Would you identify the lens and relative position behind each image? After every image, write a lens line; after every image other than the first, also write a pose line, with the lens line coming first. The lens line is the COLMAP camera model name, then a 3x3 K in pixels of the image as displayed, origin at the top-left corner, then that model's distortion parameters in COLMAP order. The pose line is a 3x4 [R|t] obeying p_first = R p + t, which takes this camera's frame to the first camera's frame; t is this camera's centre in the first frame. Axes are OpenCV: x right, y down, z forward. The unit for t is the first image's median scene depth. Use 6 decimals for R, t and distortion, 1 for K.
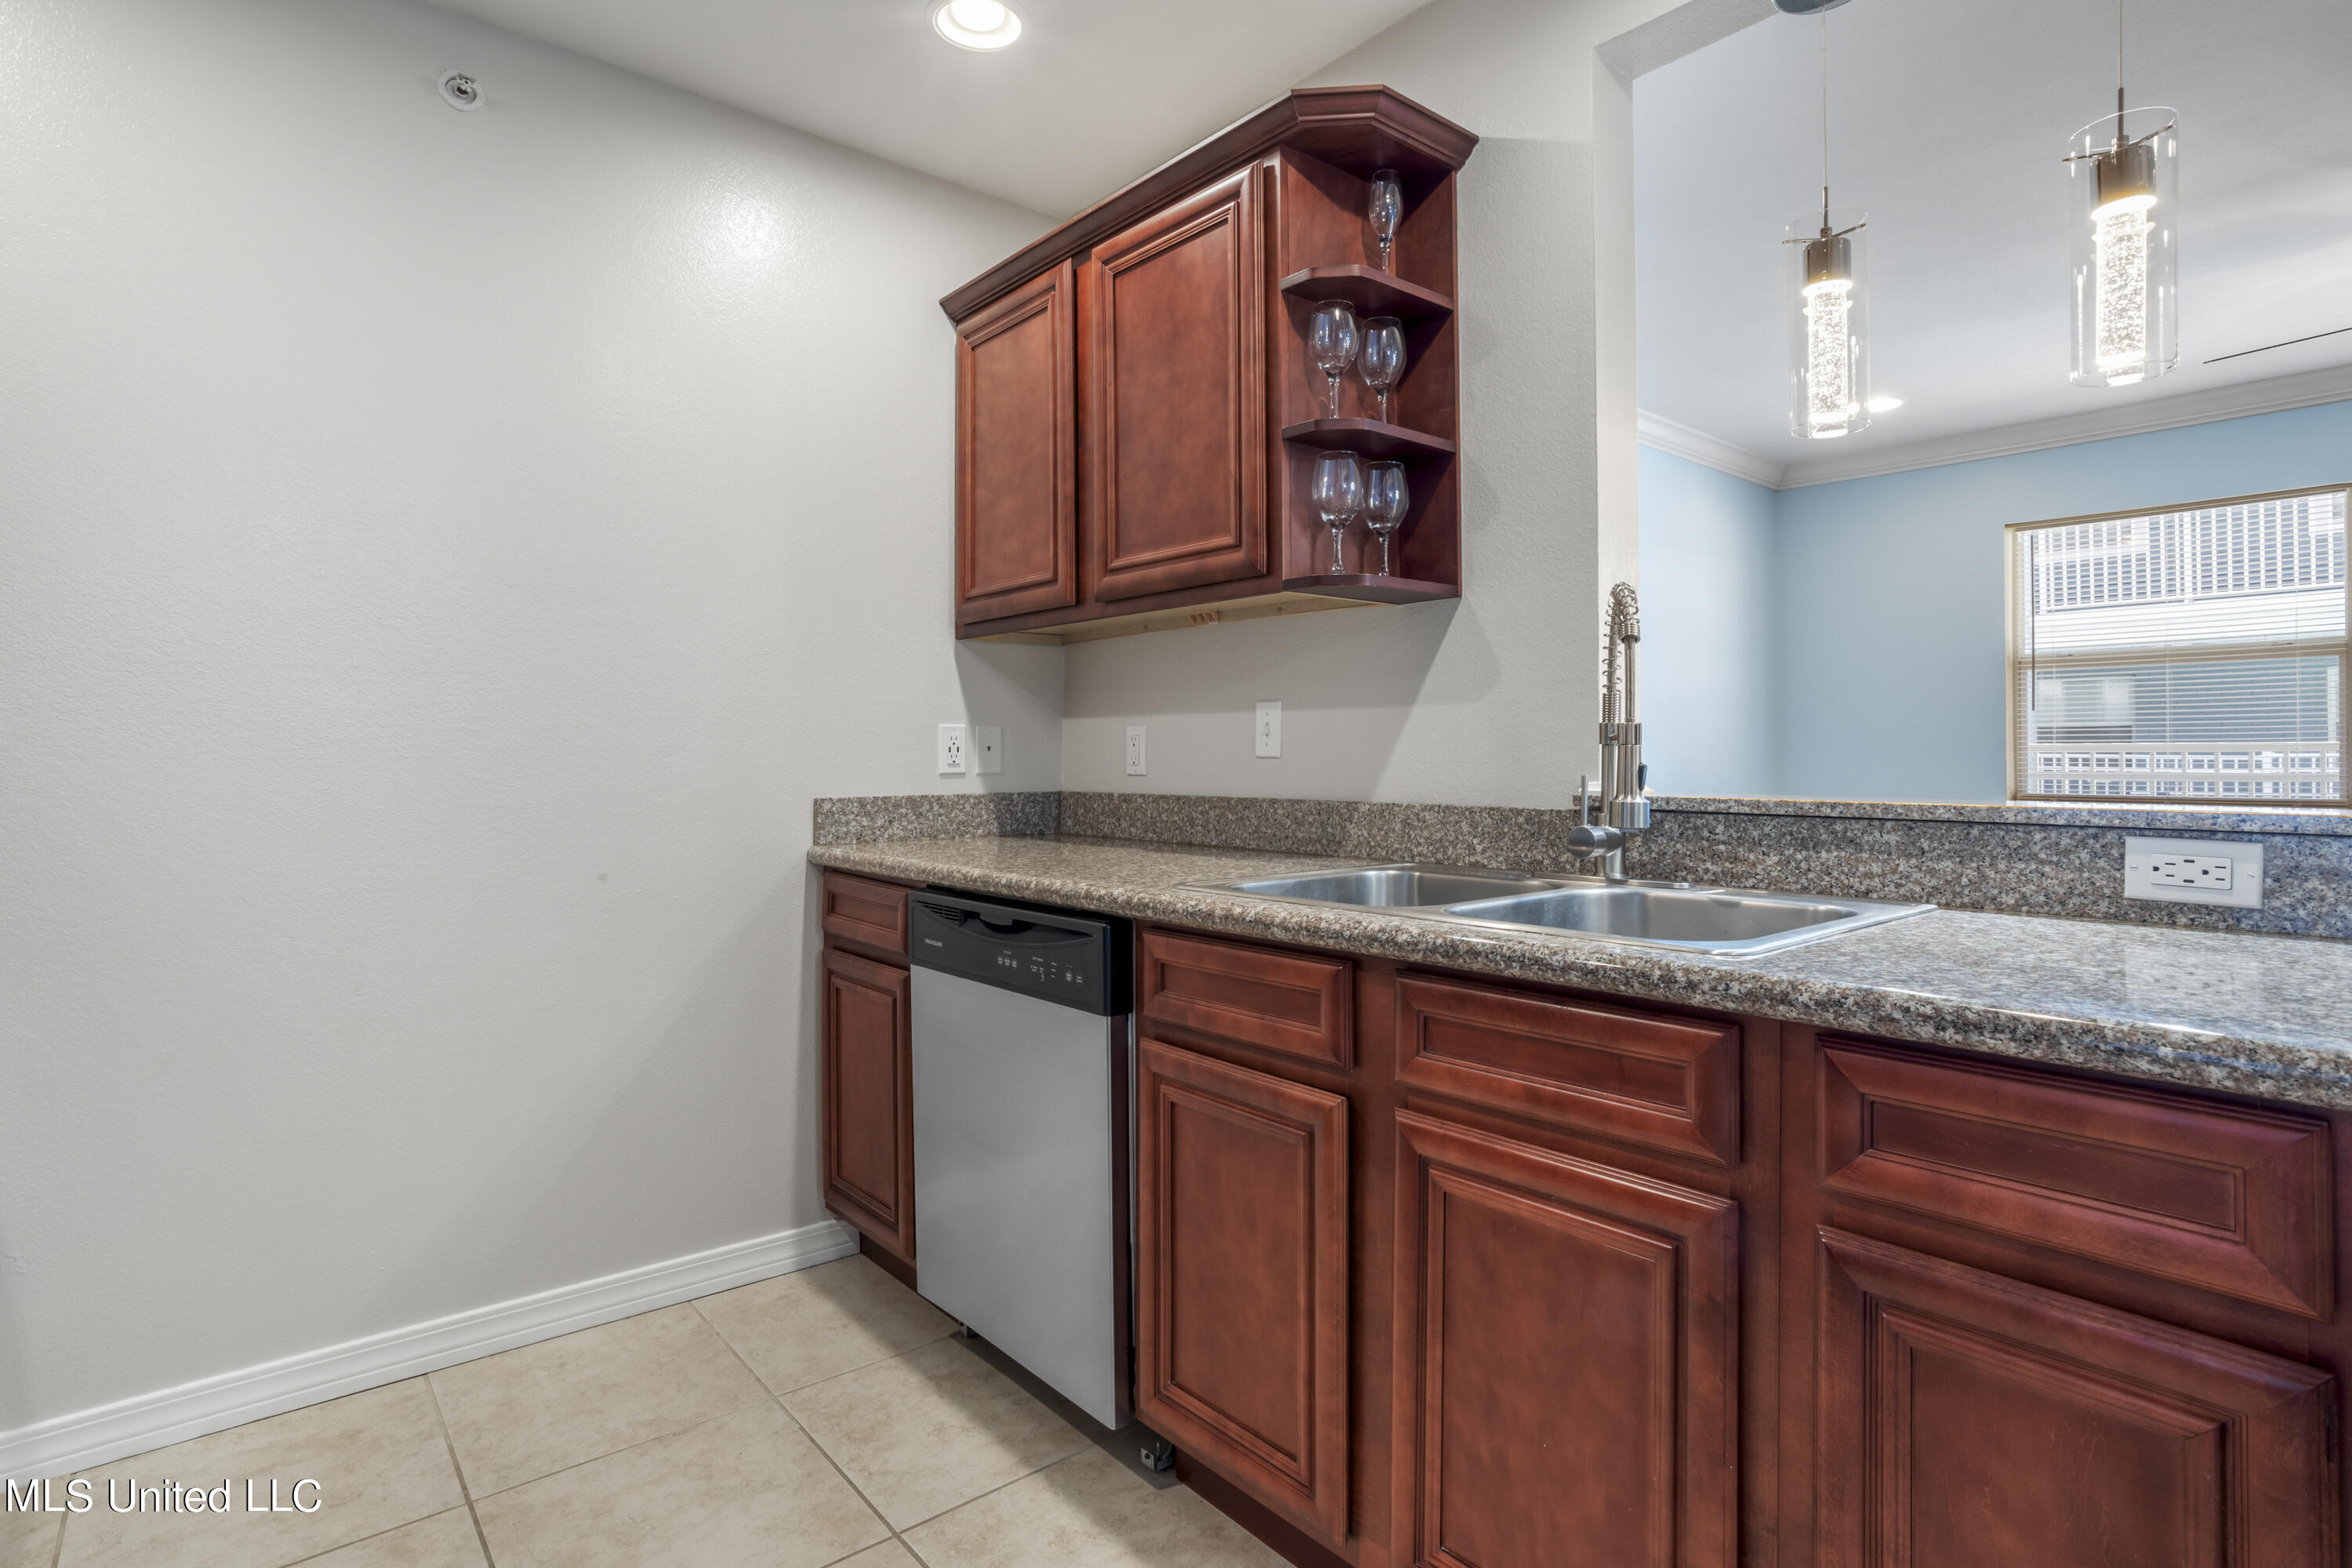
lens RADIAL K [[1183.2, 0, 1182.2], [0, 1183.2, 744.1], [0, 0, 1]] dist [-0.054702, 0.018580]
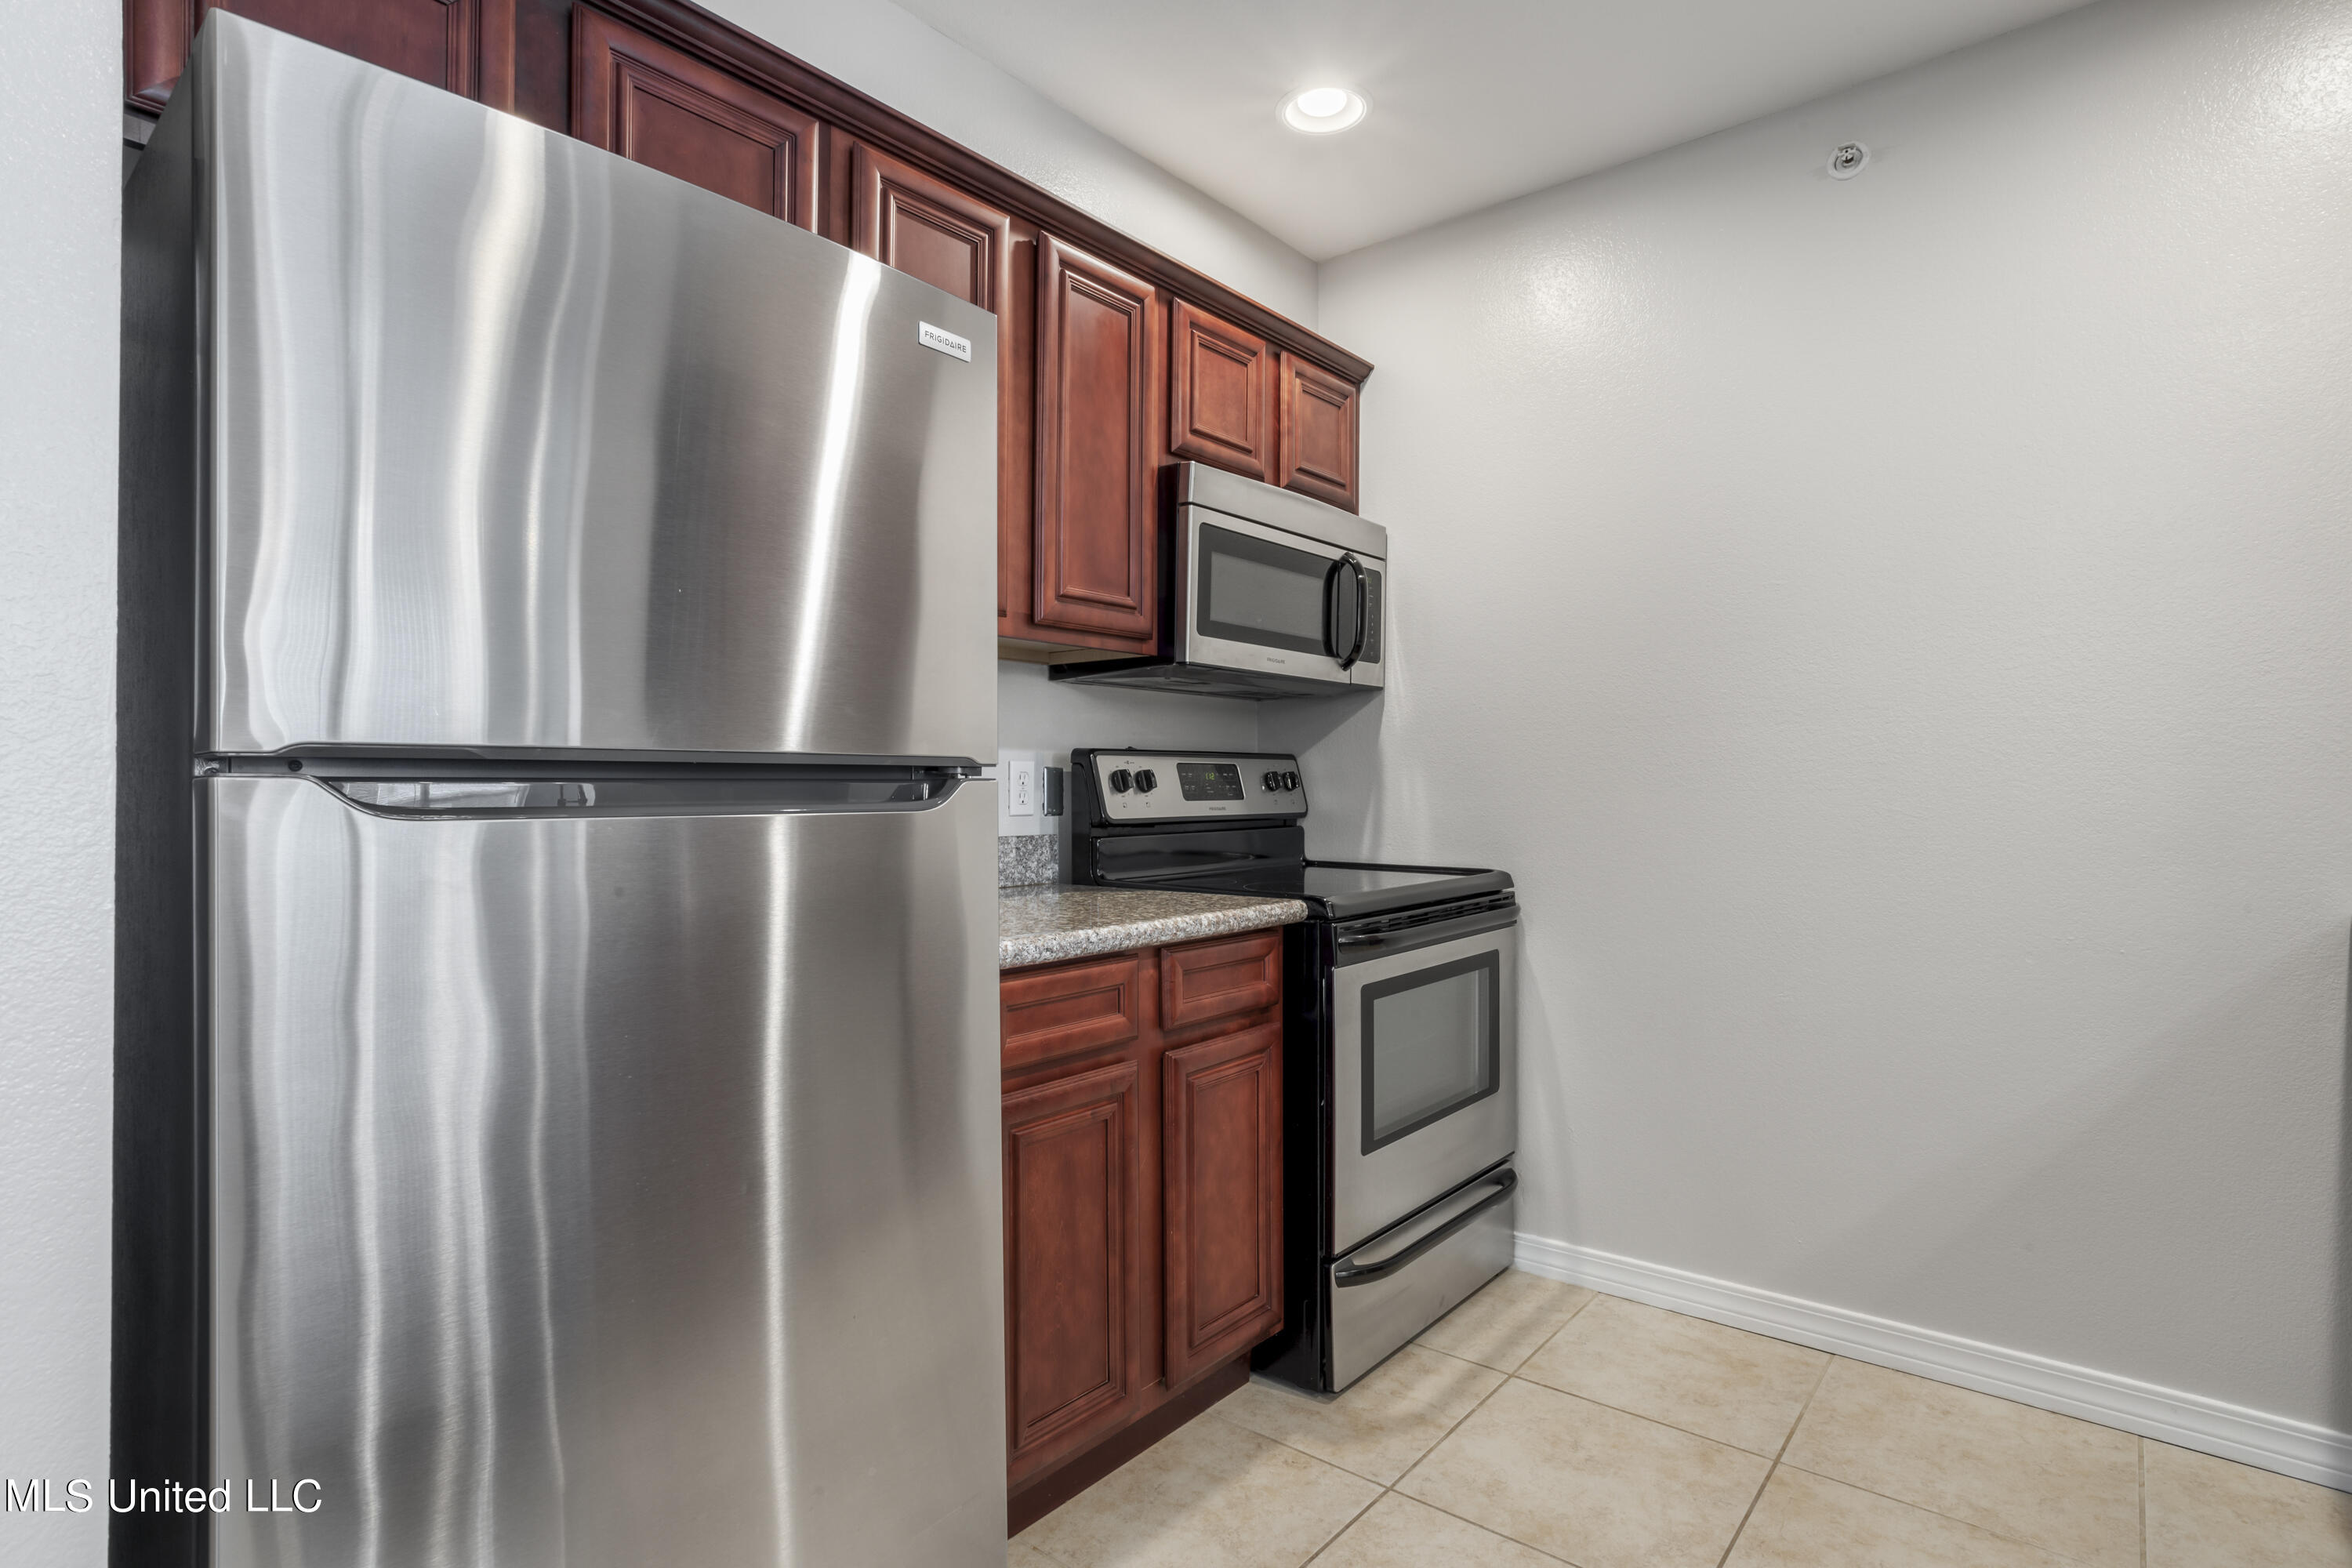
lens RADIAL K [[1184.1, 0, 1175.1], [0, 1184.1, 776.1], [0, 0, 1]] dist [0.000779, 0.001280]
pose [[0.181815, -0.008678, -0.983294, 0.322701], [0.014300, 0.999879, -0.006181, -0.002160], [0.983229, -0.012937, 0.181917, 0.179050]]
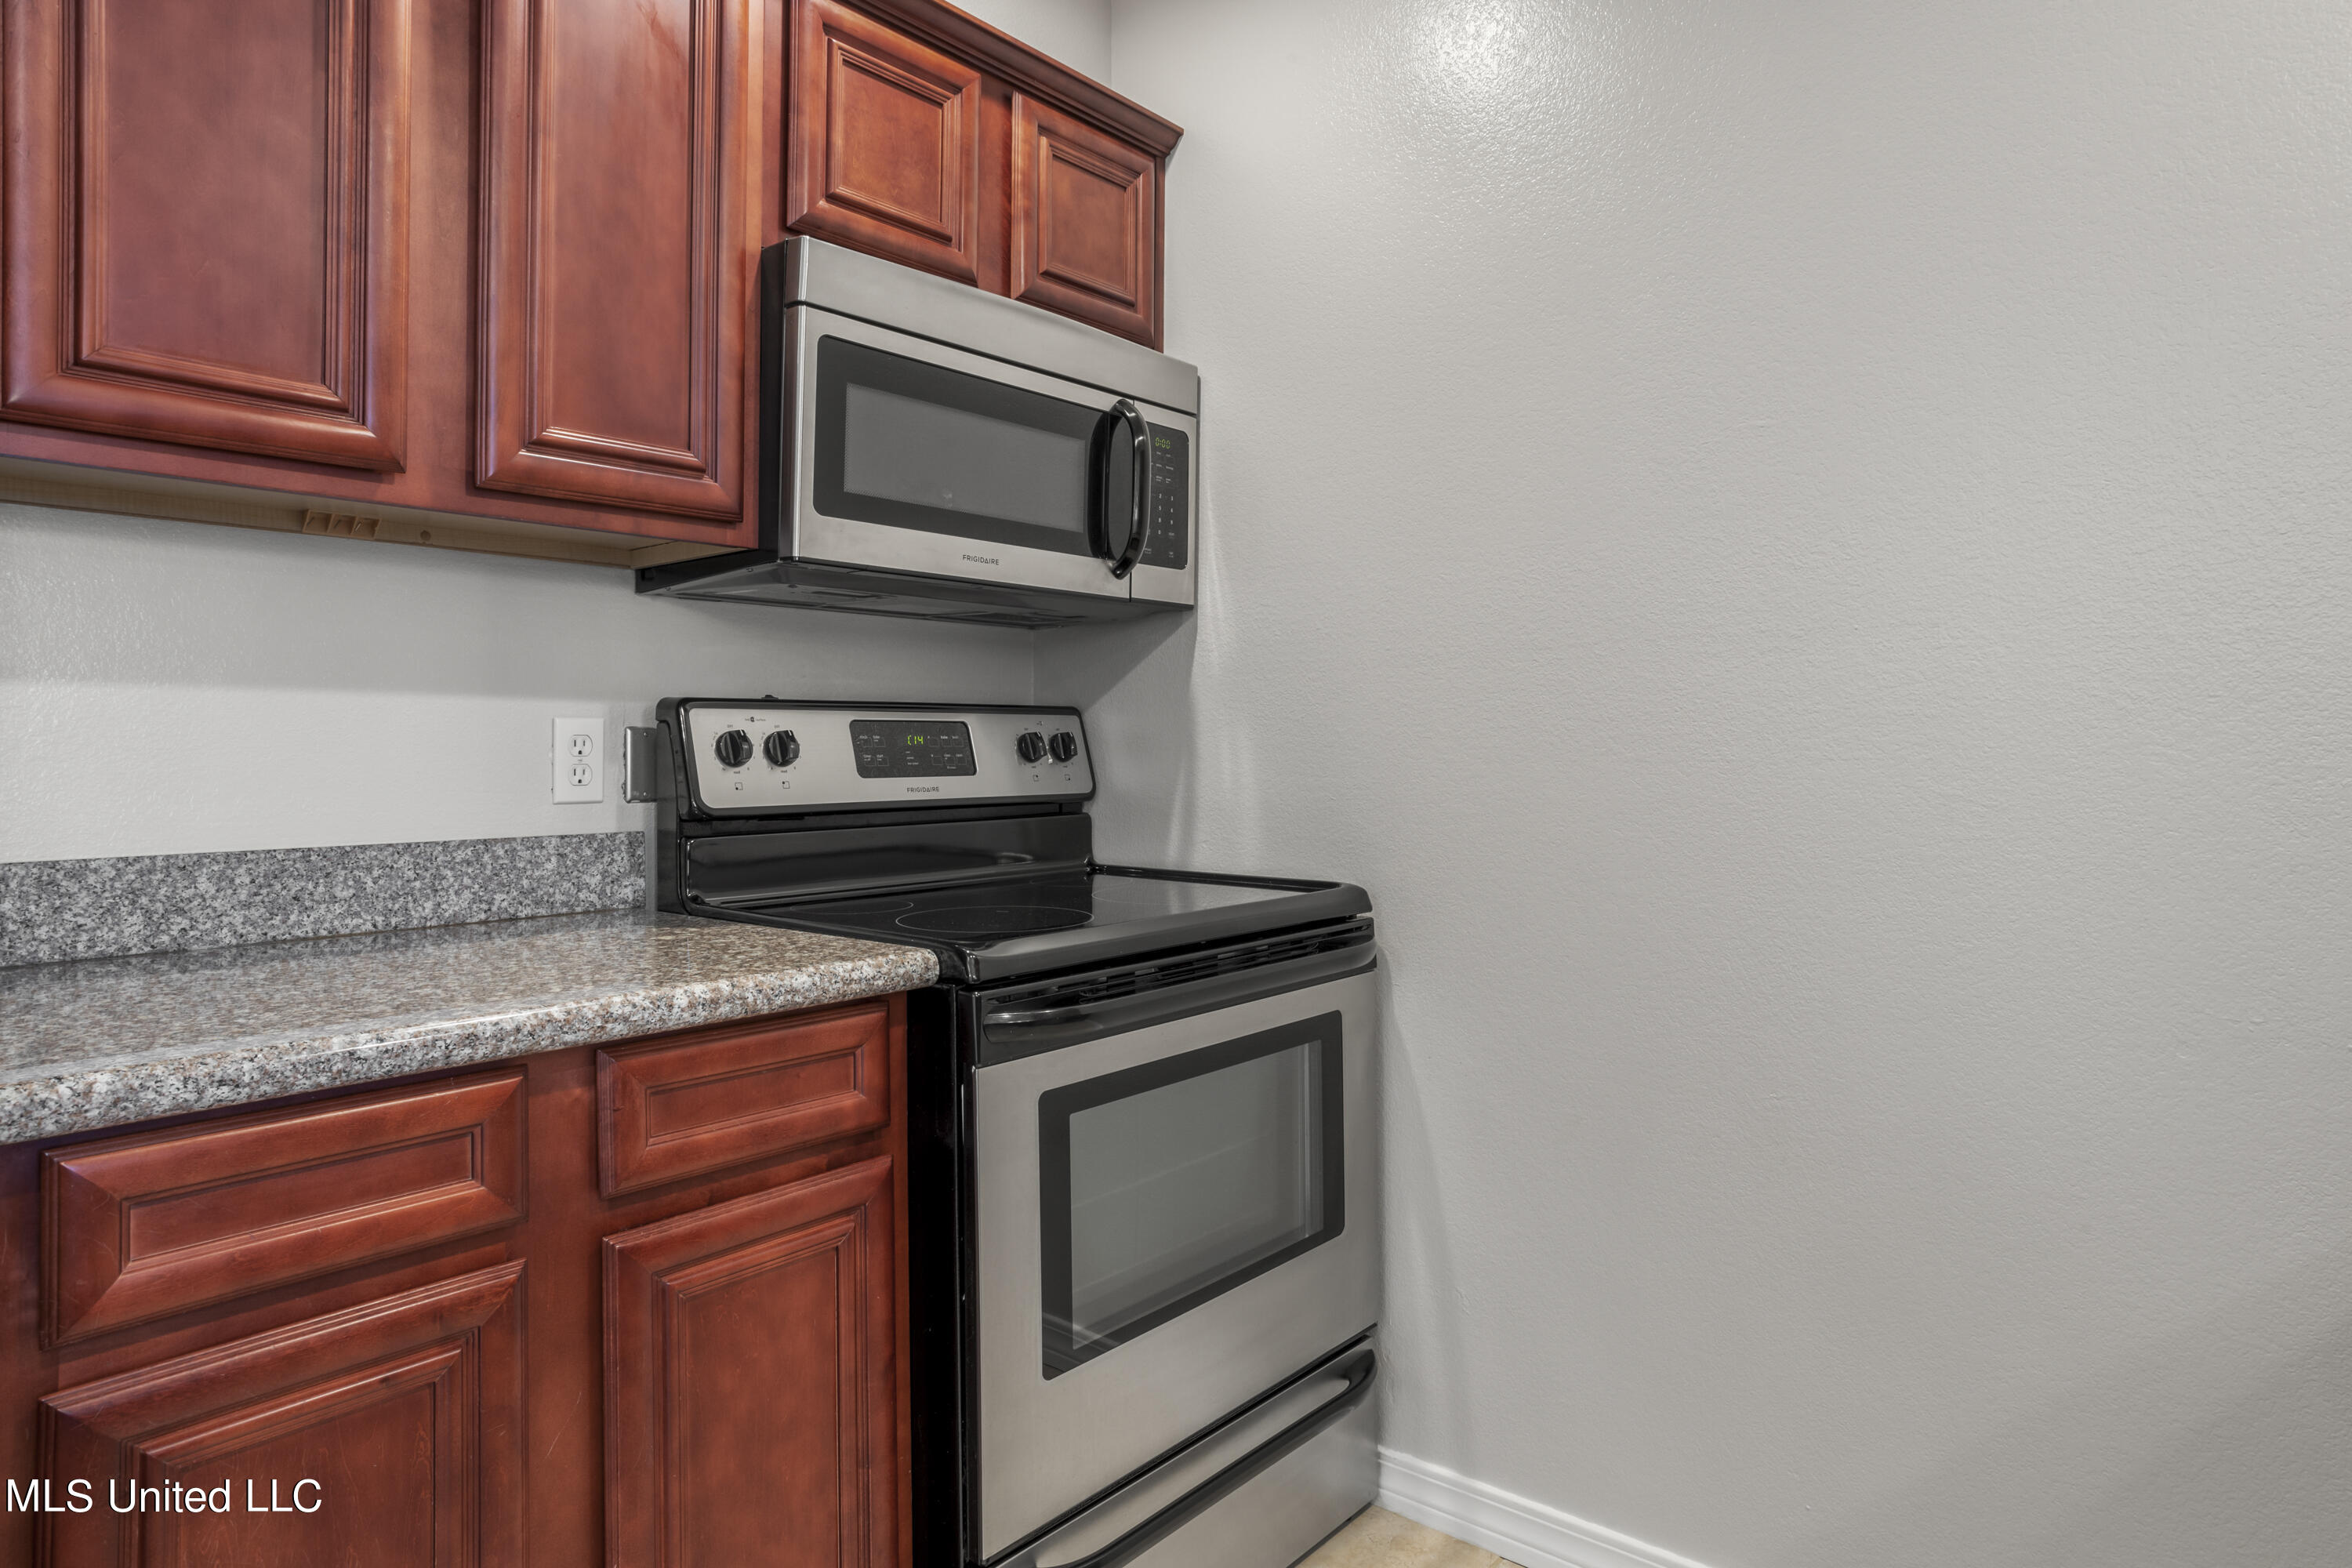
lens RADIAL K [[1352.9, 0, 1169.8], [0, 1352.9, 712.7], [0, 0, 1]] dist [0.000995, 0.000638]
pose [[0.158160, -0.027927, -0.987018, 0.043485], [0.017182, 0.999526, -0.025528, -0.001315], [0.987264, -0.012922, 0.158565, 0.481753]]
